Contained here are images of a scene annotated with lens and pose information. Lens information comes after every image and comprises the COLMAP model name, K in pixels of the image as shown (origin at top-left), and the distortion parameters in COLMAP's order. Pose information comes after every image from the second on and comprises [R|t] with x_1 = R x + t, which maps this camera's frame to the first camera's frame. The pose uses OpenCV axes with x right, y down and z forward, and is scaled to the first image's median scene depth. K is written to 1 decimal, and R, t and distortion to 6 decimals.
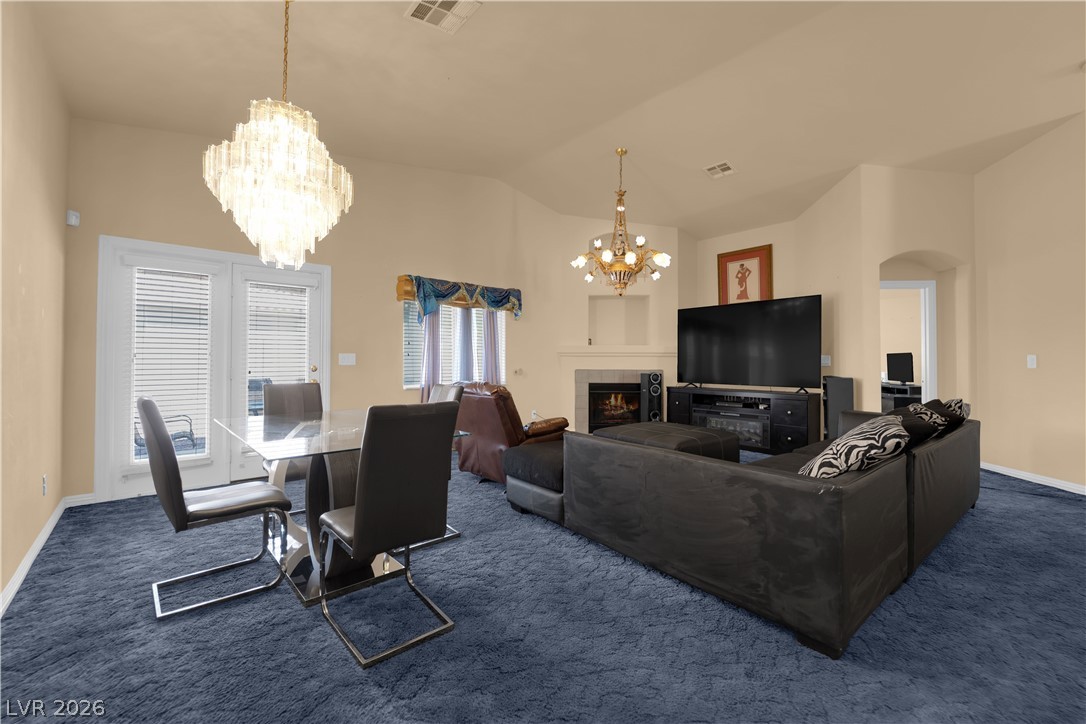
lens RADIAL K [[436.1, 0, 546.1], [0, 436.1, 356.6], [0, 0, 1]] dist [-0.009718, -0.004336]
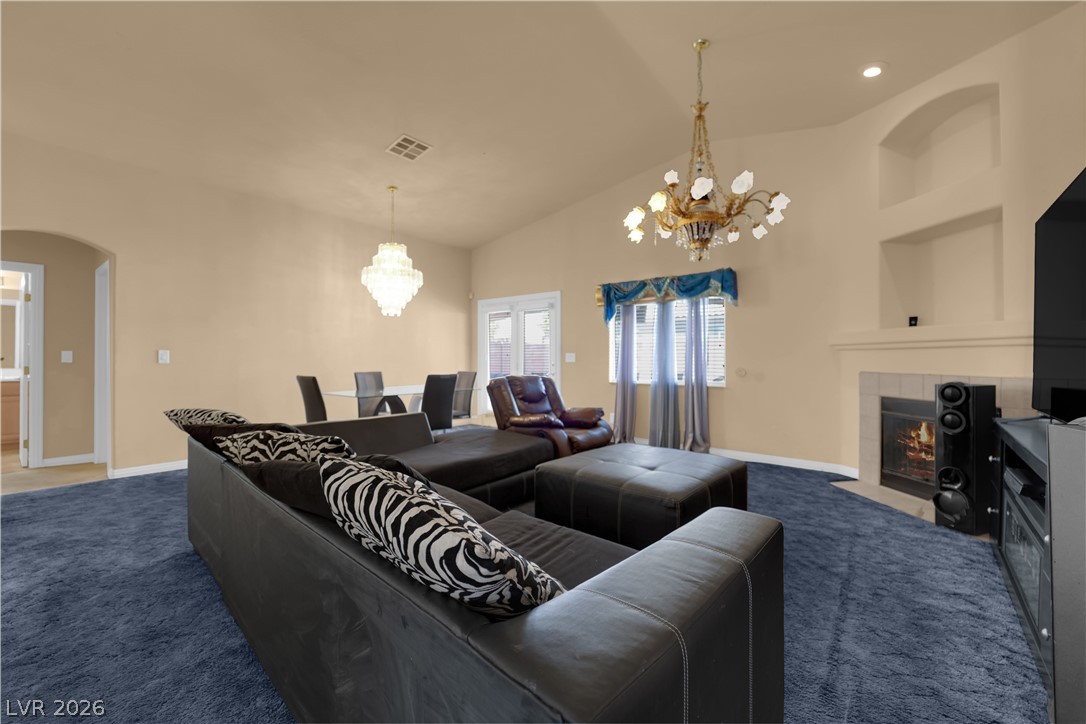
lens RADIAL K [[436.1, 0, 546.1], [0, 436.1, 356.6], [0, 0, 1]] dist [-0.009718, -0.004336]
pose [[0.169166, -0.012744, -0.985505, 0.735566], [0.006791, 0.999908, -0.011765, 0.016448], [0.985564, -0.004703, 0.169237, 0.602219]]
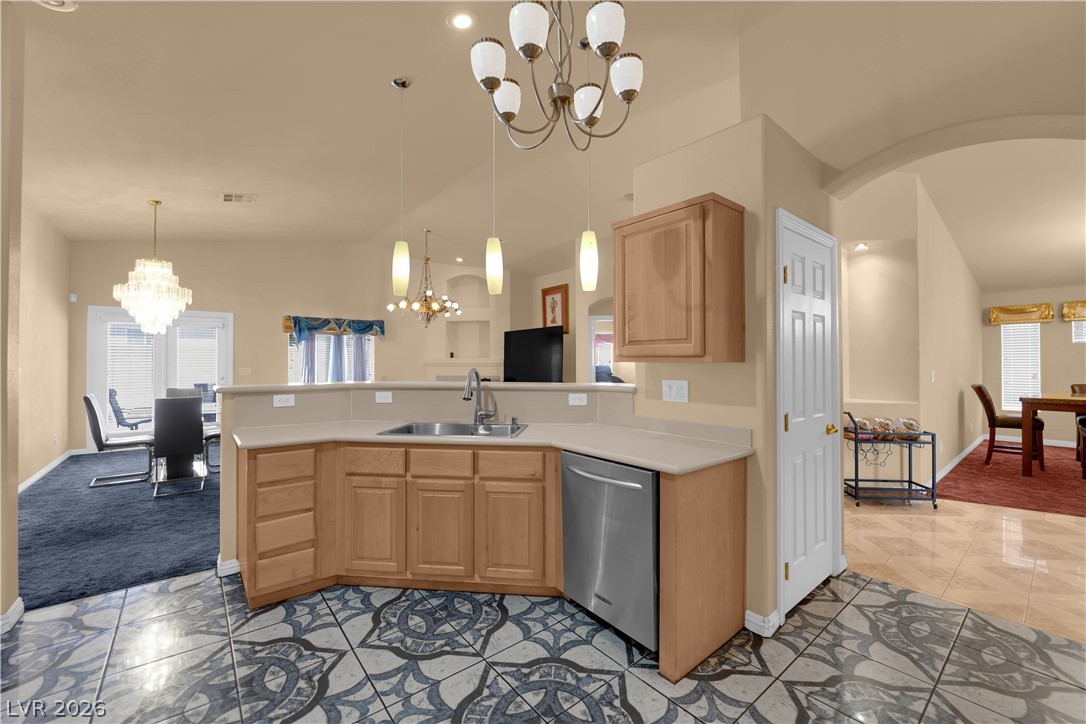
lens RADIAL K [[436.1, 0, 546.1], [0, 436.1, 356.6], [0, 0, 1]] dist [-0.009718, -0.004336]
pose [[0.998277, -0.005741, -0.058398, 0.617956], [0.005824, 0.999982, 0.001251, -0.037558], [0.058390, -0.001589, 0.998293, -0.431335]]
